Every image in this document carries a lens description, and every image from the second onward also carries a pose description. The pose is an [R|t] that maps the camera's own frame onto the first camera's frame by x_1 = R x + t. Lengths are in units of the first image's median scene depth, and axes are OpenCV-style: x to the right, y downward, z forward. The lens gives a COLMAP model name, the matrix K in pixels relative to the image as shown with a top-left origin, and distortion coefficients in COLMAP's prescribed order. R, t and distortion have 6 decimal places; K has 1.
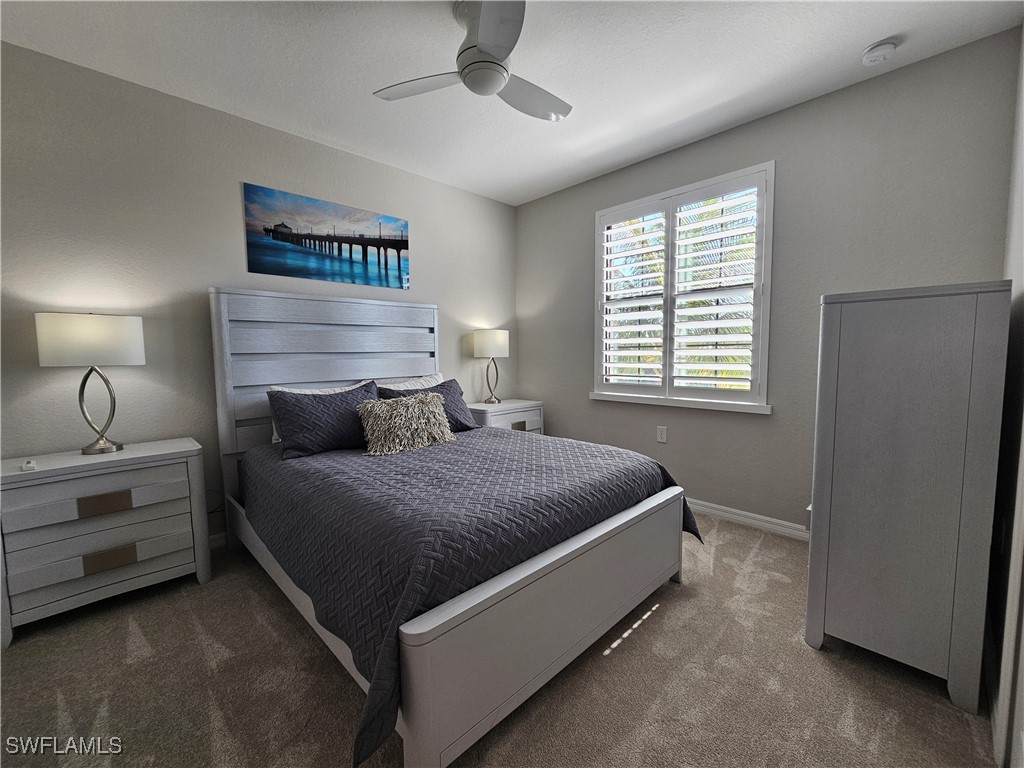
lens RADIAL K [[420.3, 0, 513.7], [0, 420.3, 384.8], [0, 0, 1]] dist [0.000062, -0.000298]
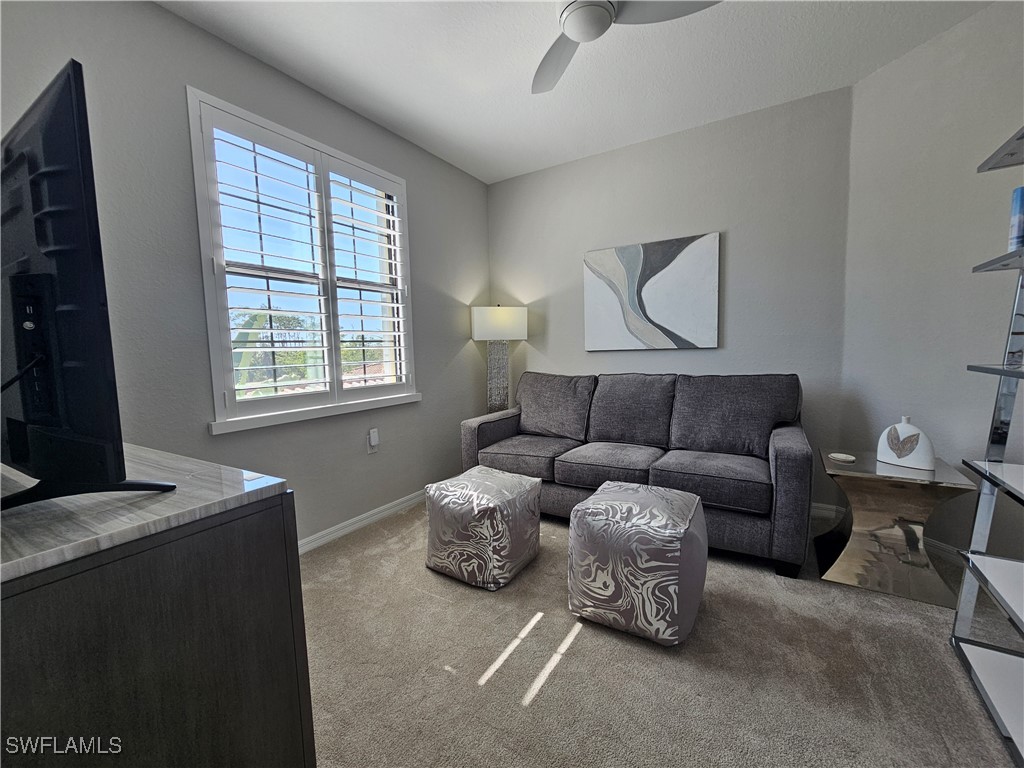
lens RADIAL K [[420.3, 0, 513.7], [0, 420.3, 384.8], [0, 0, 1]] dist [0.000062, -0.000298]
pose [[-0.254603, -0.067660, 0.964676, -0.501848], [0.104509, 0.989782, 0.097003, -0.052316], [-0.961382, 0.125514, -0.244930, 0.883526]]
